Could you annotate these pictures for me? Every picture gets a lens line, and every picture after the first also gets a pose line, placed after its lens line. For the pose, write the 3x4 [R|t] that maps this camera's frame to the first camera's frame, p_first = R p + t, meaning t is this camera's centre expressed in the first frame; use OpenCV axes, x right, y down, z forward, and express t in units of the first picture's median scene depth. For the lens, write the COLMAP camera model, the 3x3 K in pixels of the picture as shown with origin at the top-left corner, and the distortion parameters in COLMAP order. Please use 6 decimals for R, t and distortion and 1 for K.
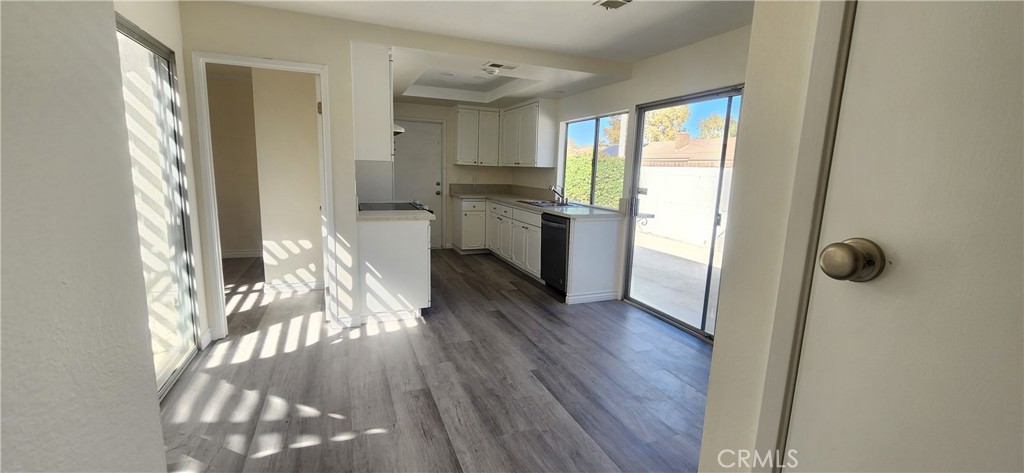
lens RADIAL K [[416.6, 0, 516.4], [0, 416.6, 239.0], [0, 0, 1]] dist [0.000223, 0.000015]
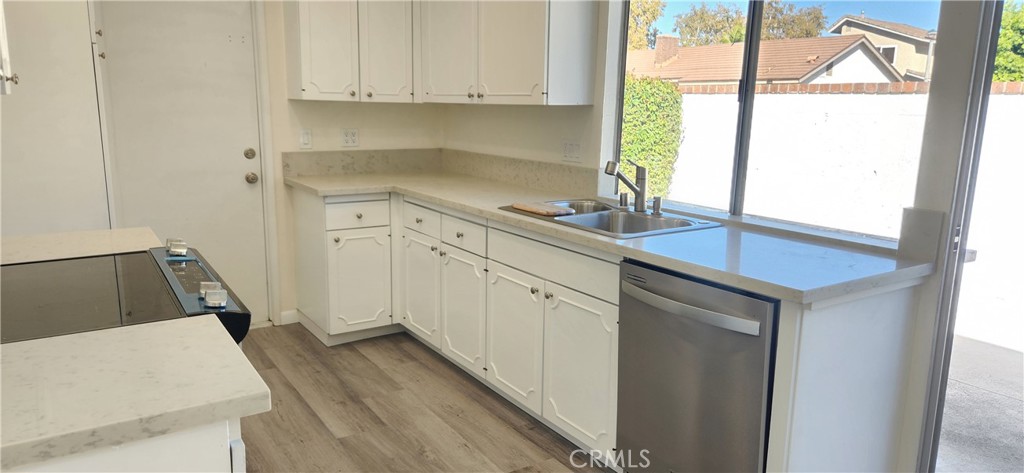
lens RADIAL K [[679.3, 0, 499.4], [0, 679.3, 237.2], [0, 0, 1]] dist [0.095249, -0.086347]
pose [[0.985206, -0.051916, 0.163320, -0.083349], [0.046778, 0.998287, 0.035152, -0.078717], [-0.164865, -0.026993, 0.985947, 0.411603]]
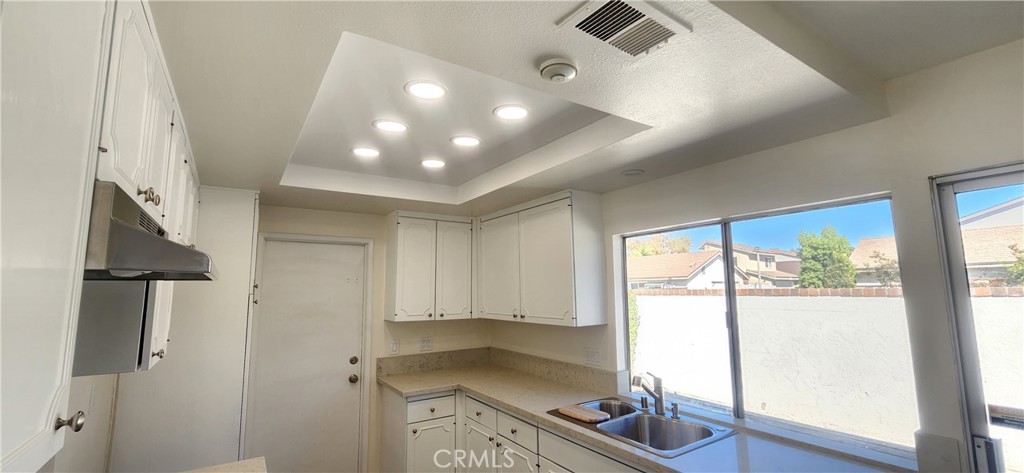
lens RADIAL K [[416.6, 0, 516.4], [0, 416.6, 239.0], [0, 0, 1]] dist [0.000223, 0.000015]
pose [[0.980355, -0.022186, 0.195992, -0.101173], [0.077515, 0.957042, -0.279396, -0.131385], [-0.181374, 0.289099, 0.939960, 0.501596]]
